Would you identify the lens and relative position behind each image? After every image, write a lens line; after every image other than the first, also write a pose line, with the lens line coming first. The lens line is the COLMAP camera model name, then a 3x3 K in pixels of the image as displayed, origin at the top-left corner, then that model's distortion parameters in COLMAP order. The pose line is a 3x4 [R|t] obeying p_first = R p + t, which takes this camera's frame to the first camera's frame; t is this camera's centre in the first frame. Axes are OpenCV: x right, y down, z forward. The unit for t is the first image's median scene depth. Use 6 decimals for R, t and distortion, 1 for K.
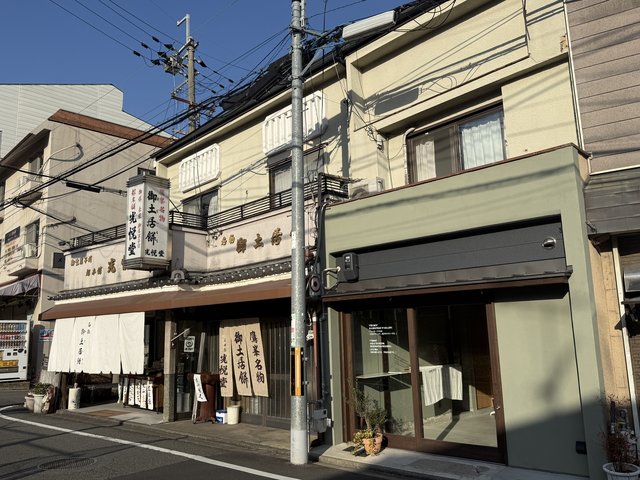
lens RADIAL K [[516.1, 0, 319.5], [0, 516.1, 245.4], [0, 0, 1]] dist [0.155899, -0.001989]
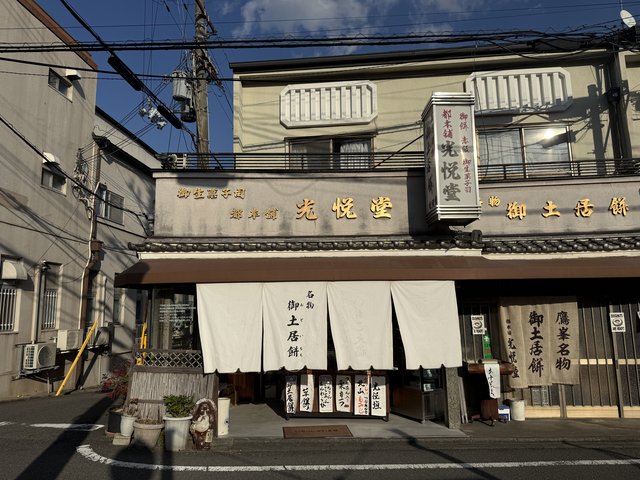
lens RADIAL K [[447.4, 0, 320.0], [0, 447.4, 240.0], [0, 0, 1]] dist [0.043948, -0.001646]
pose [[0.744425, 0.115528, 0.657636, -0.880855], [-0.111455, 0.992600, -0.048209, 0.120360], [-0.658338, -0.037409, 0.751792, 0.656241]]
